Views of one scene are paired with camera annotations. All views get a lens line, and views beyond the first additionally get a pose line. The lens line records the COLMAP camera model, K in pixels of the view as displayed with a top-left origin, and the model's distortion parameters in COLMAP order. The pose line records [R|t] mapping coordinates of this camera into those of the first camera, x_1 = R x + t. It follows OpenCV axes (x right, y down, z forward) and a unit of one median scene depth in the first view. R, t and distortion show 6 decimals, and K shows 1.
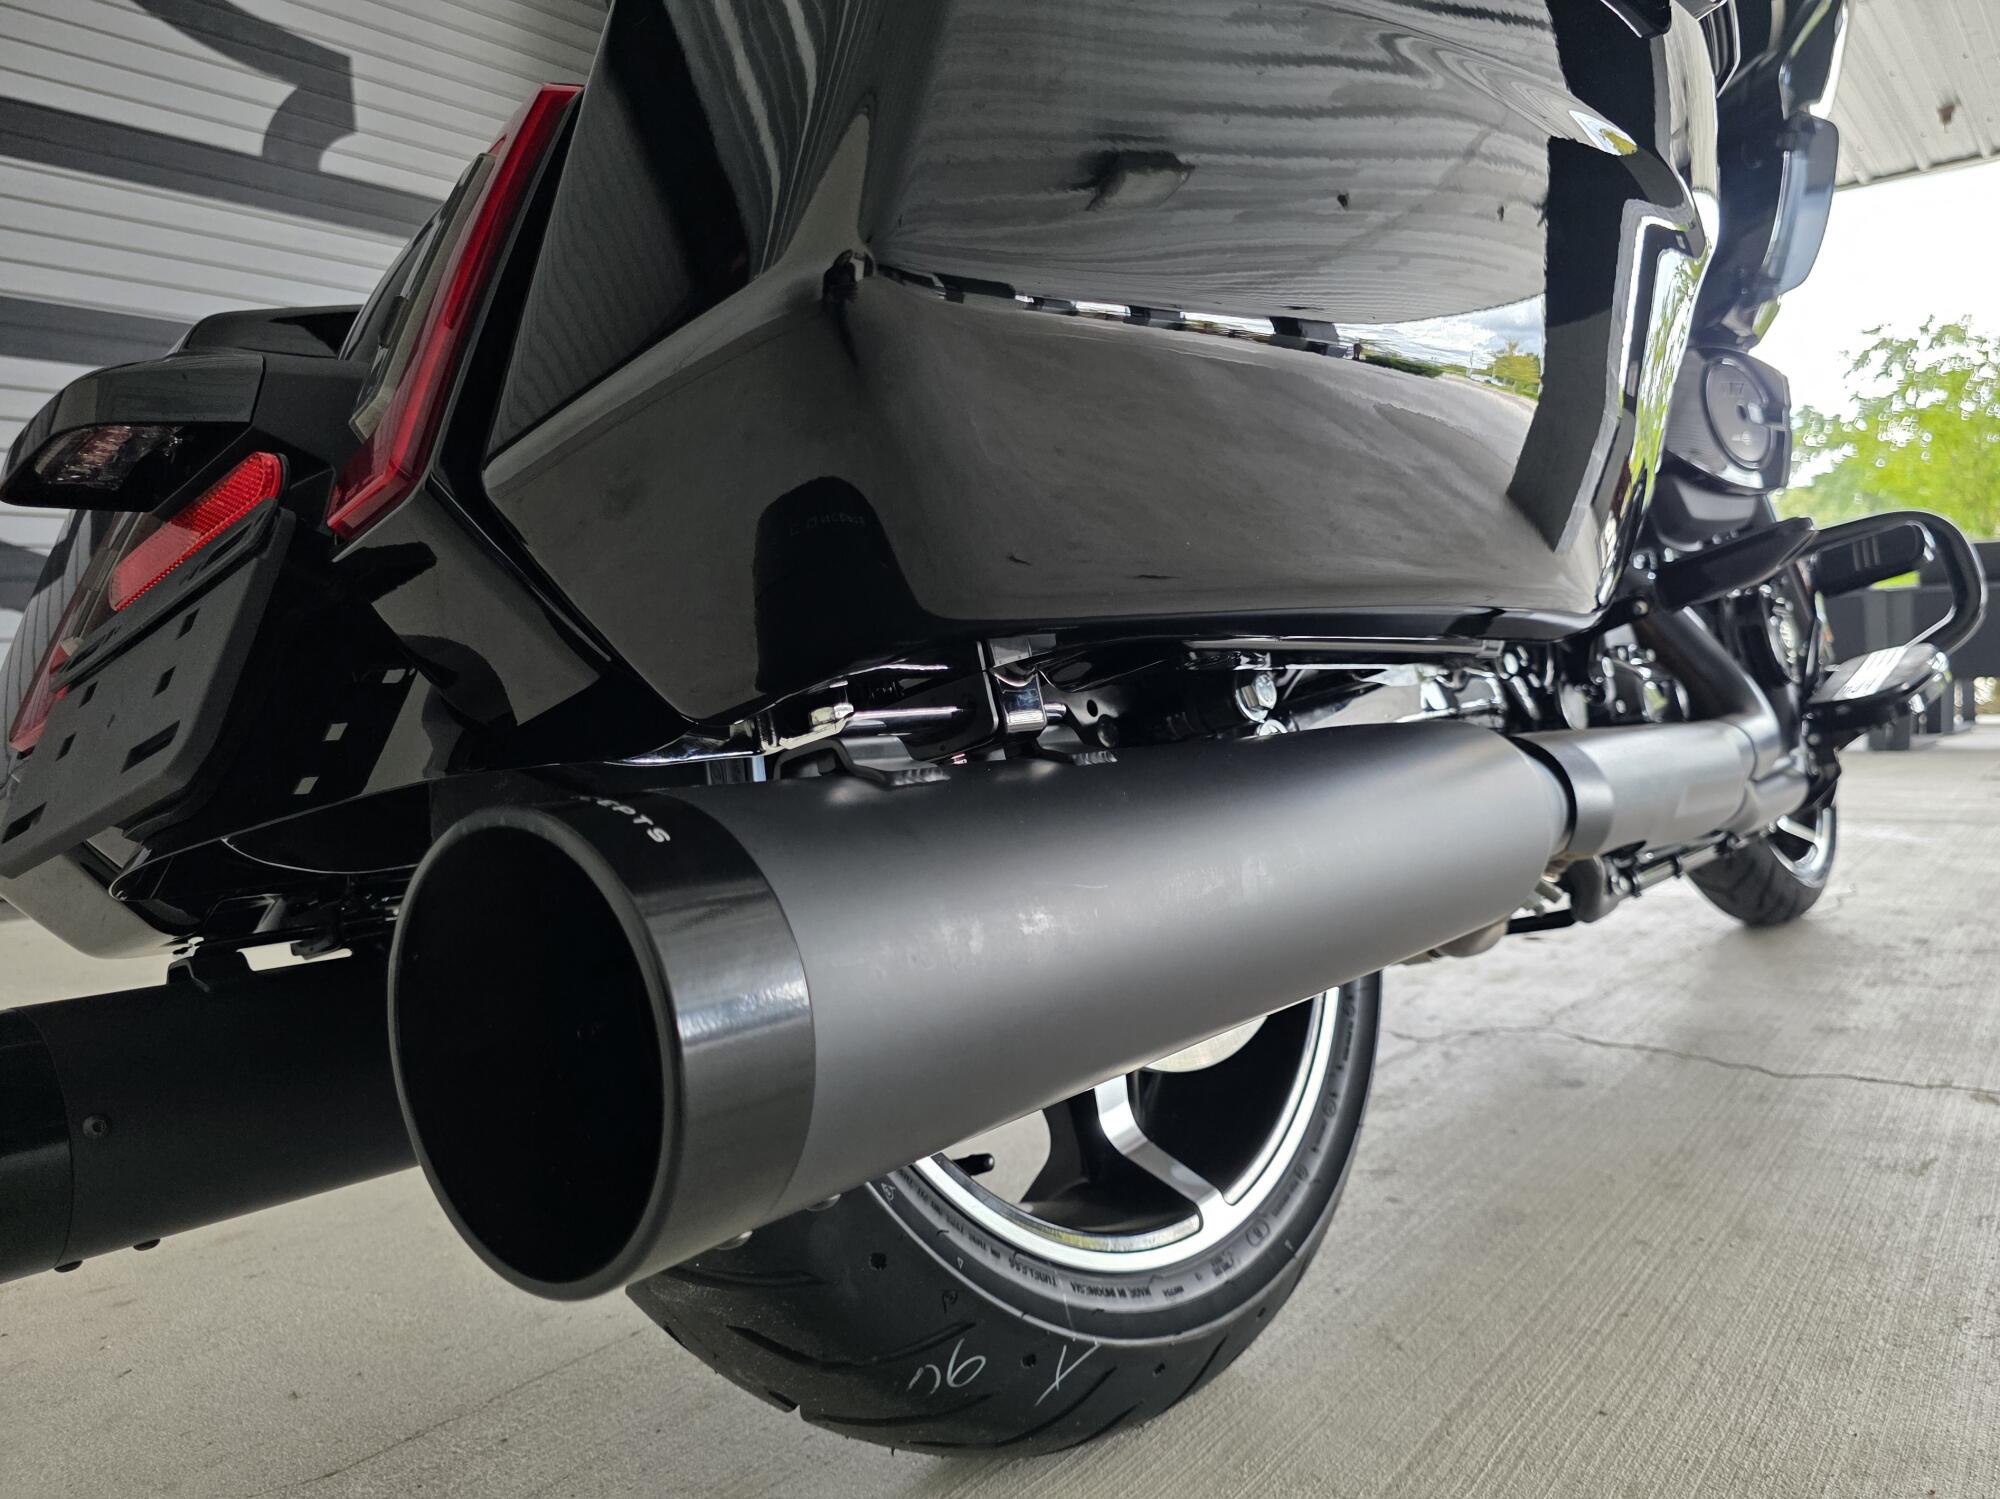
lens RADIAL K [[1307.8, 0, 1001.8], [0, 1307.8, 737.3], [0, 0, 1]] dist [-0.000549, -0.002517]
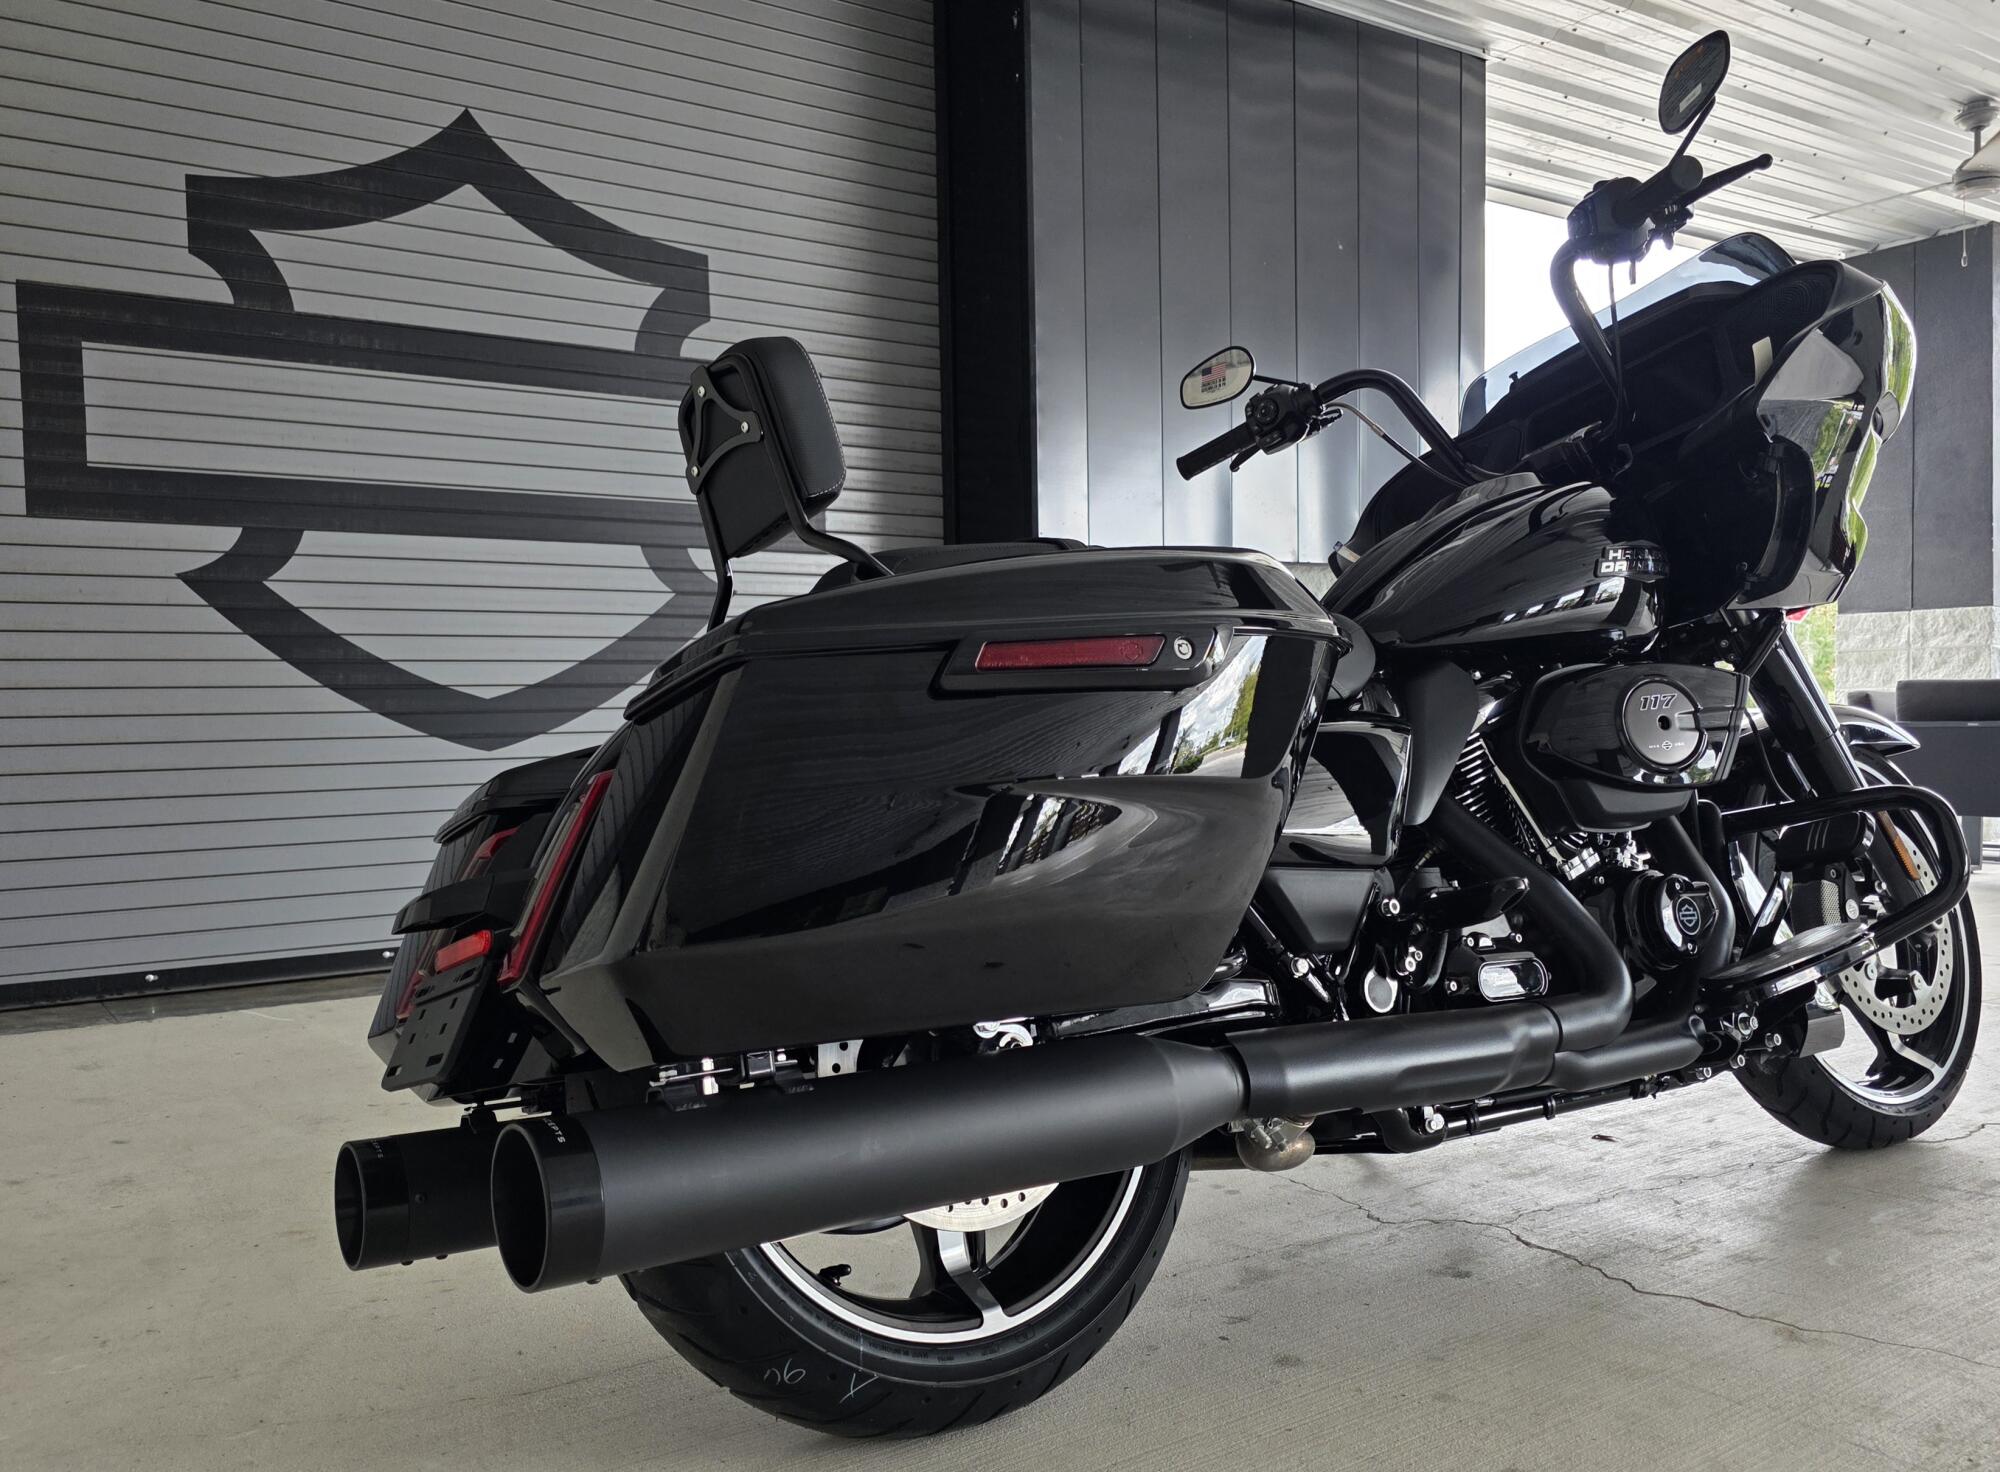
lens RADIAL K [[1436.8, 0, 988.5], [0, 1436.8, 743.3], [0, 0, 1]] dist [0.012610, 0.006088]
pose [[0.957816, 0.026587, -0.286149, 0.713279], [-0.035586, 0.999021, -0.026295, -0.348709], [0.285170, 0.035369, 0.957824, -0.855915]]
